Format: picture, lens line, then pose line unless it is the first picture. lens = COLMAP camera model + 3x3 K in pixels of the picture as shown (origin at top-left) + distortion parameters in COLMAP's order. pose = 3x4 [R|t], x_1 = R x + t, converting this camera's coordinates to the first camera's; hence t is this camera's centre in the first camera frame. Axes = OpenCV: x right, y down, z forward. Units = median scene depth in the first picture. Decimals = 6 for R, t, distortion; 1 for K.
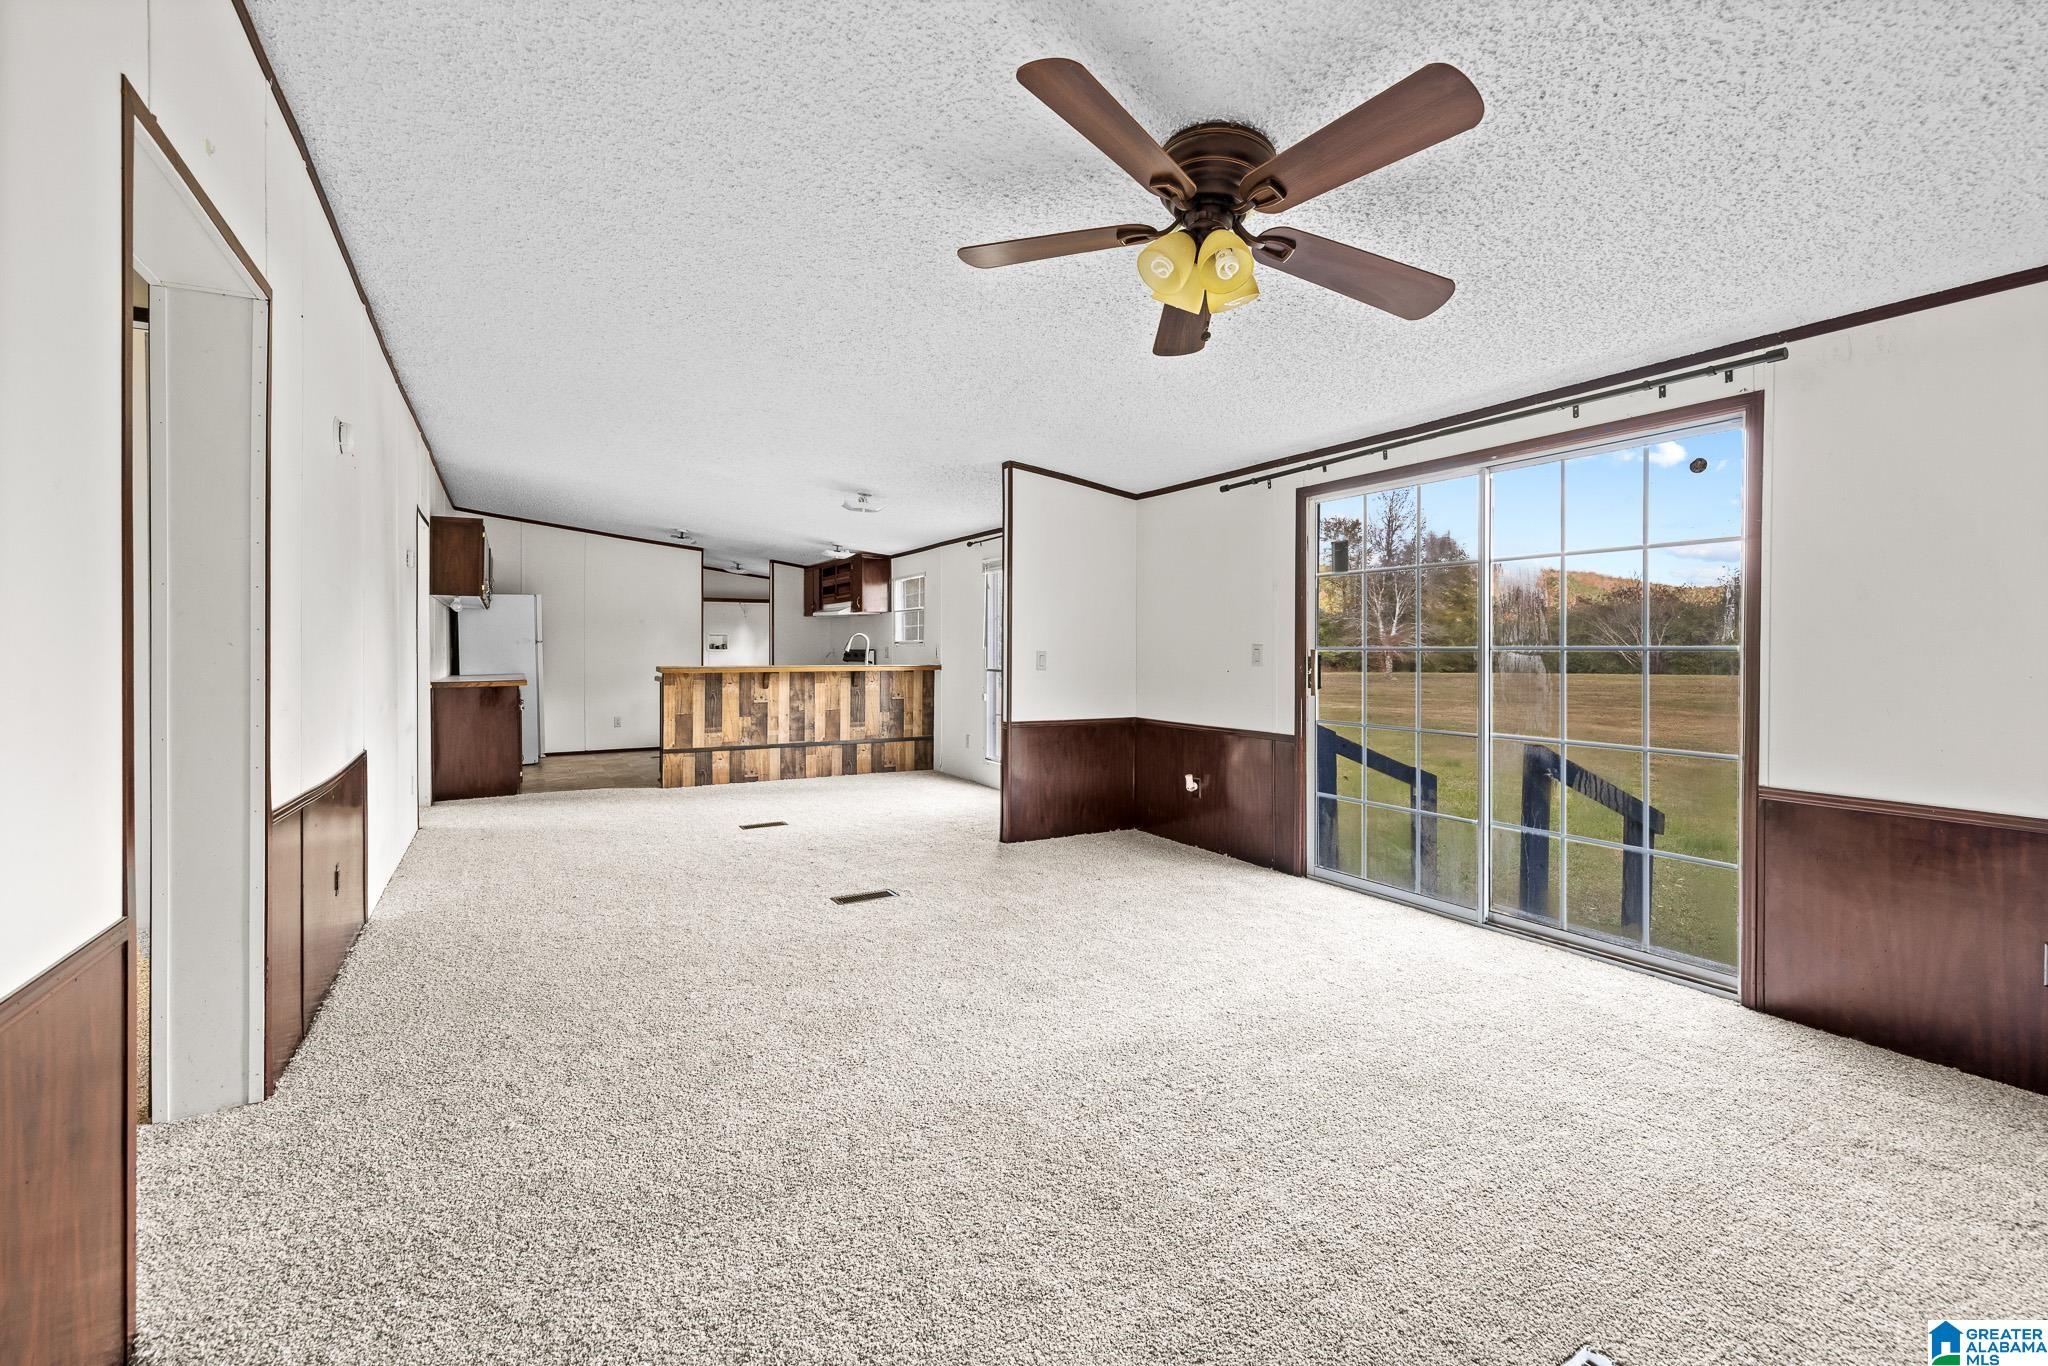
lens RADIAL K [[874.6, 0, 1020.1], [0, 874.6, 663.3], [0, 0, 1]] dist [-0.002549, -0.000065]
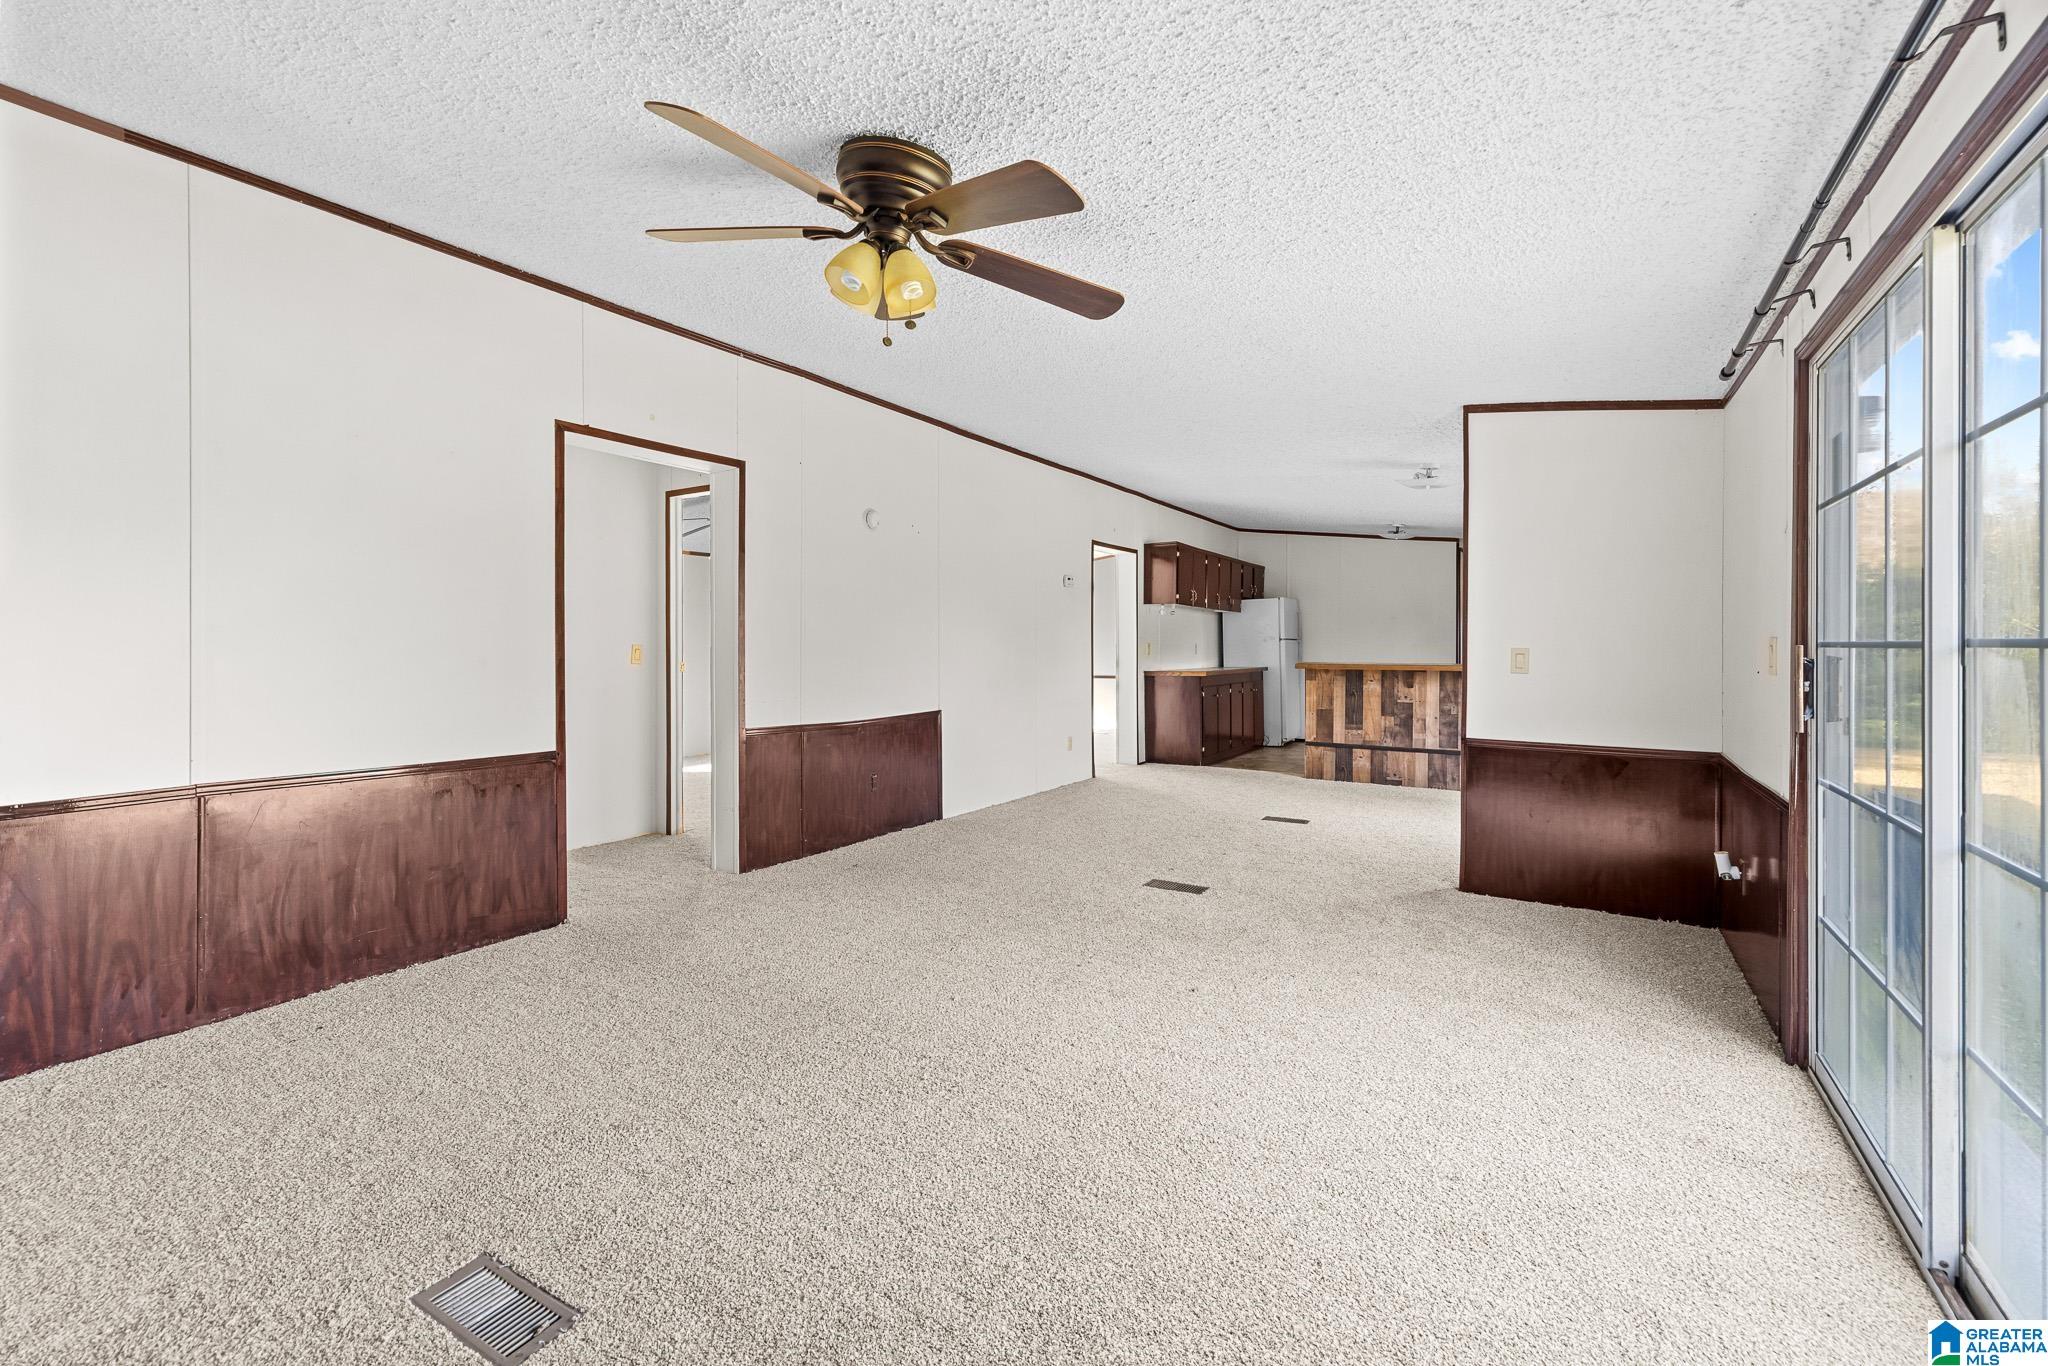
lens RADIAL K [[874.6, 0, 999.5], [0, 874.6, 657.1], [0, 0, 1]] dist [-0.002549, -0.000065]
pose [[0.455537, 0.011569, -0.890142, 0.341021], [-0.015378, 0.999869, 0.005125, -0.001850], [0.890084, 0.011354, 0.455655, 0.185339]]
